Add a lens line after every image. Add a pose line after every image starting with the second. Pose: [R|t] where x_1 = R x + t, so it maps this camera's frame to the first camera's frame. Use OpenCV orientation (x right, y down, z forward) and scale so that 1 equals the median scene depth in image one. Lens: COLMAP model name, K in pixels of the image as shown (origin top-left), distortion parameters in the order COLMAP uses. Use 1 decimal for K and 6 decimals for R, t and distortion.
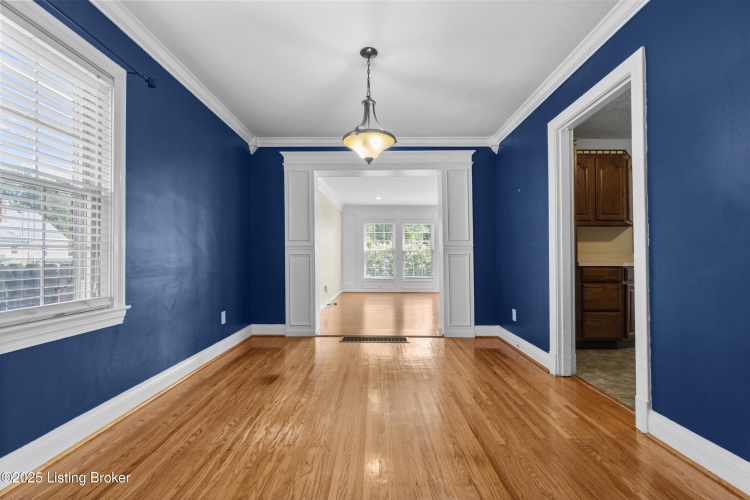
lens RADIAL K [[328.0, 0, 372.0], [0, 328.0, 254.5], [0, 0, 1]] dist [-0.009526, 0.000051]
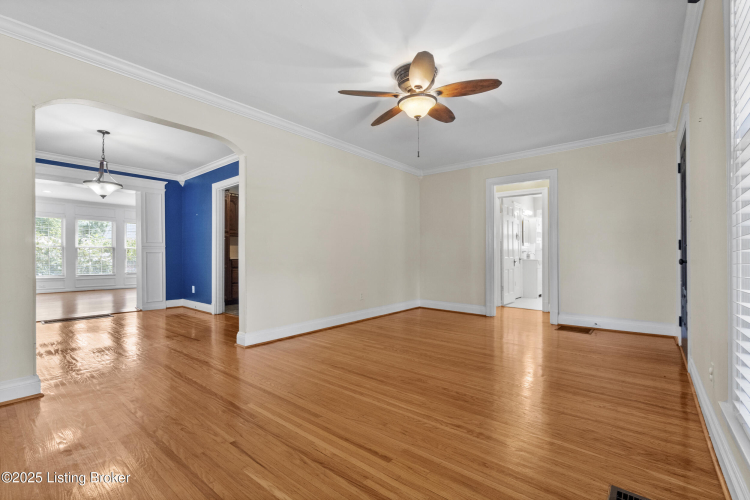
lens RADIAL K [[328.0, 0, 372.0], [0, 328.0, 254.5], [0, 0, 1]] dist [-0.009526, 0.000051]
pose [[0.624370, 0.007560, 0.781092, -0.429619], [-0.011287, 0.999936, -0.000656, -0.002219], [-0.781047, -0.008407, 0.624416, -1.074744]]
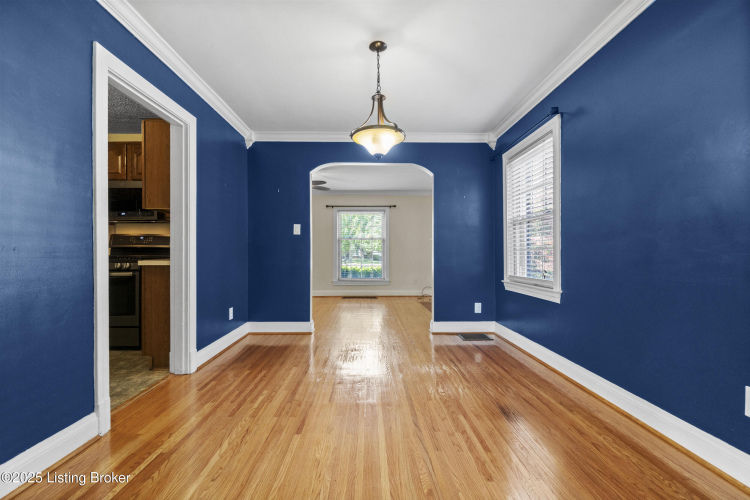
lens RADIAL K [[328.0, 0, 372.0], [0, 328.0, 254.5], [0, 0, 1]] dist [-0.009526, 0.000051]
pose [[-0.999680, 0.003260, -0.025101, 0.034370], [0.003483, 0.999955, -0.008835, 0.014662], [0.025071, -0.008919, -0.999646, 1.881371]]
